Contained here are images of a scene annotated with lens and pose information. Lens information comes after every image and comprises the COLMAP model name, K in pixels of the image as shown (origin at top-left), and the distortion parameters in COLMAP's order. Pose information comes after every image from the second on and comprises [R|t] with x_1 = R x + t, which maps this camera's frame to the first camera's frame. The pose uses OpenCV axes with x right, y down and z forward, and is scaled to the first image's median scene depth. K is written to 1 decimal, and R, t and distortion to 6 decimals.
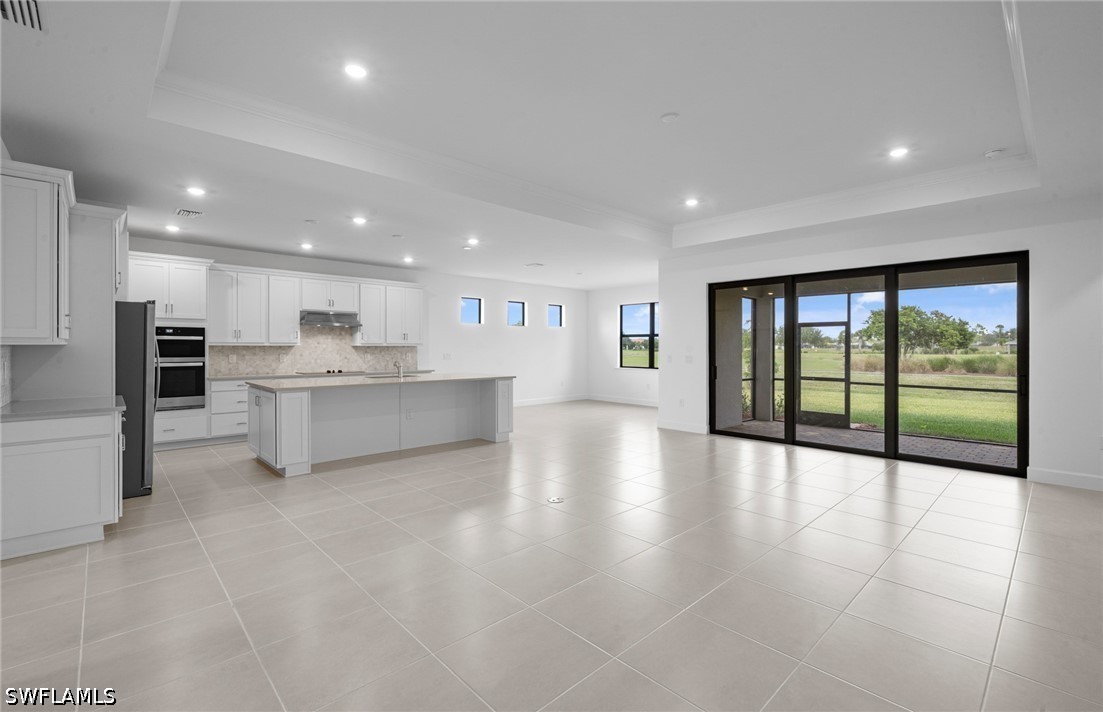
lens RADIAL K [[481.5, 0, 551.5], [0, 481.5, 351.0], [0, 0, 1]] dist [-0.003278, -0.000098]
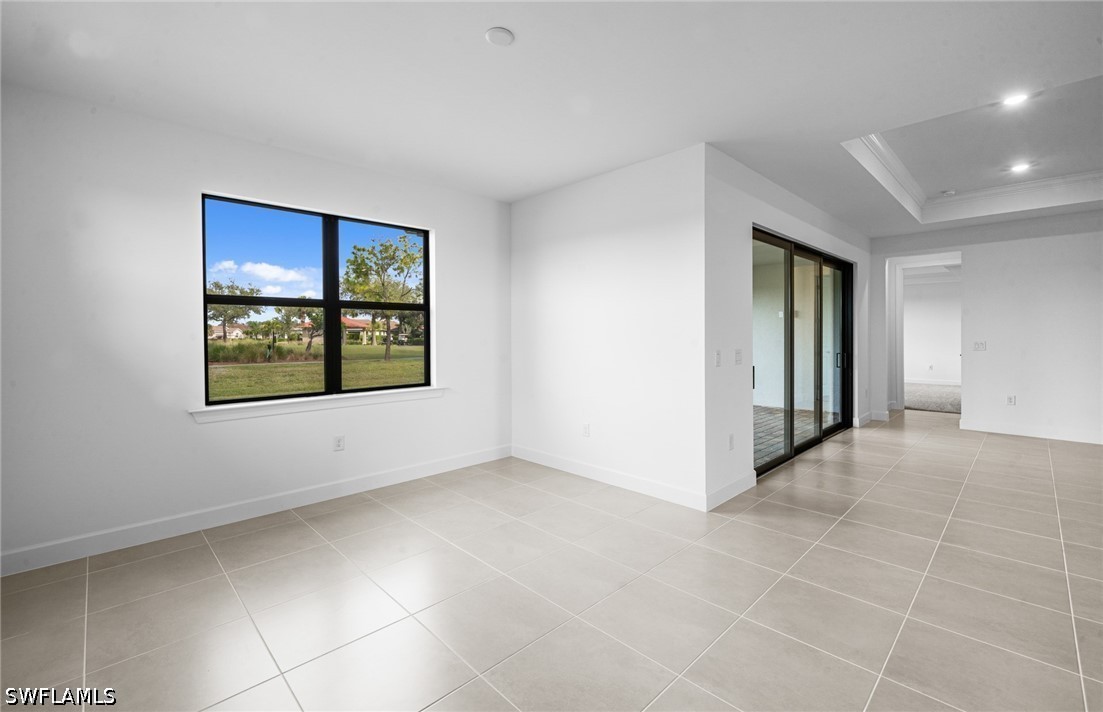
lens RADIAL K [[467.7, 0, 551.2], [0, 467.7, 344.6], [0, 0, 1]] dist [-0.007488, 0.000513]
pose [[-0.018720, -0.024778, 0.999518, -0.220460], [0.013815, 0.999591, 0.025039, -0.011664], [-0.999729, 0.014277, -0.018370, 1.215146]]
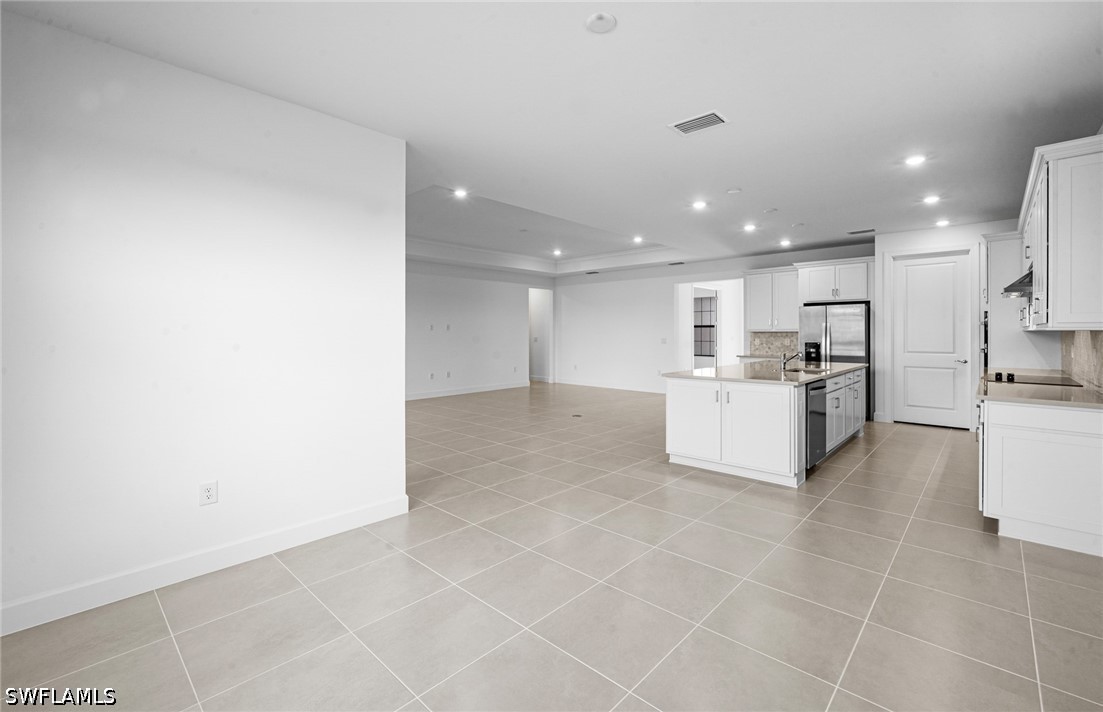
lens RADIAL K [[467.7, 0, 552.2], [0, 467.7, 333.9], [0, 0, 1]] dist [-0.007488, 0.000513]
pose [[-0.998140, -0.000189, -0.060965, 0.115872], [-0.000904, 0.999931, 0.011701, -0.012940], [0.060958, 0.011734, -0.998071, 1.516247]]
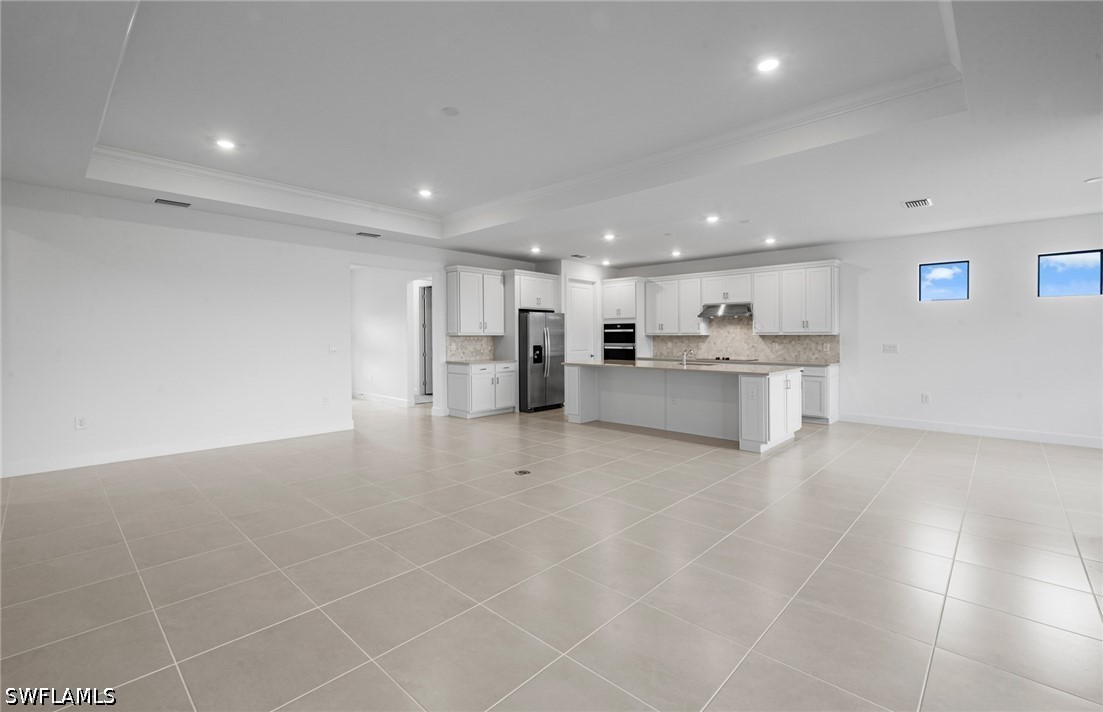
lens RADIAL K [[481.5, 0, 546.4], [0, 481.5, 334.1], [0, 0, 1]] dist [-0.003278, -0.000098]
pose [[0.056416, -0.007788, -0.998377, 0.616766], [-0.008157, 0.999933, -0.008261, -0.001010], [0.998374, 0.008610, 0.056349, 0.539811]]
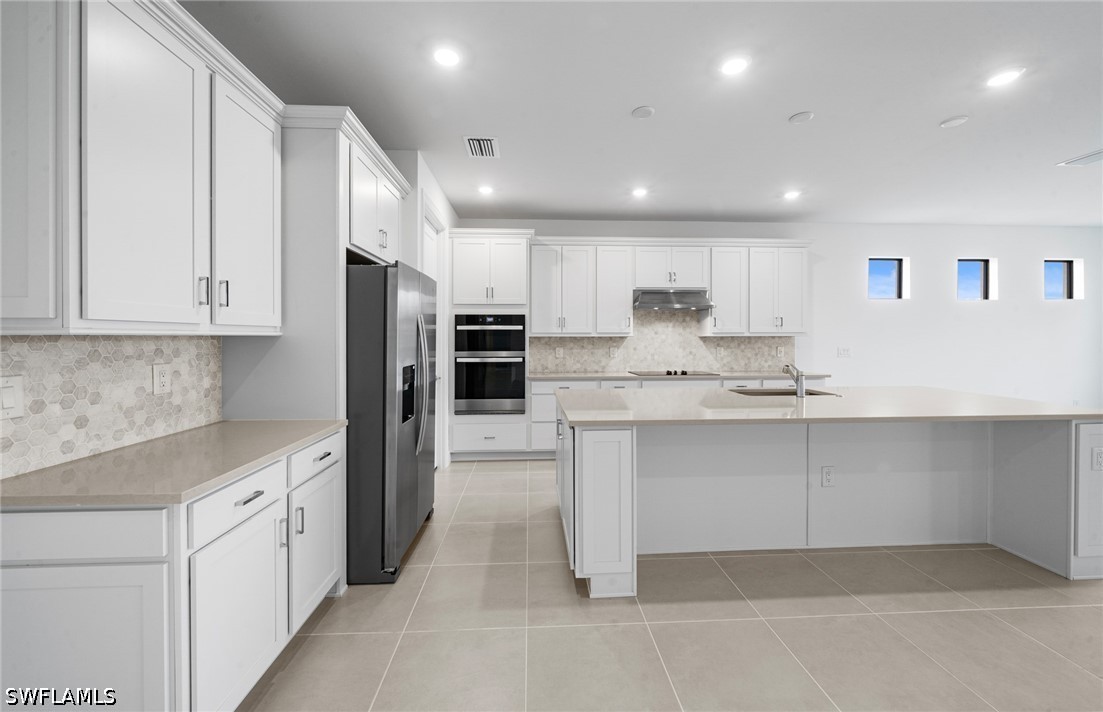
lens RADIAL K [[418.8, 0, 550.9], [0, 418.8, 340.9], [0, 0, 1]] dist [-0.003034, -0.002006]
pose [[0.761801, 0.001397, -0.647810, -0.192449], [-0.002463, 0.999997, -0.000740, -0.003277], [0.647807, 0.002159, 0.761802, 0.409307]]
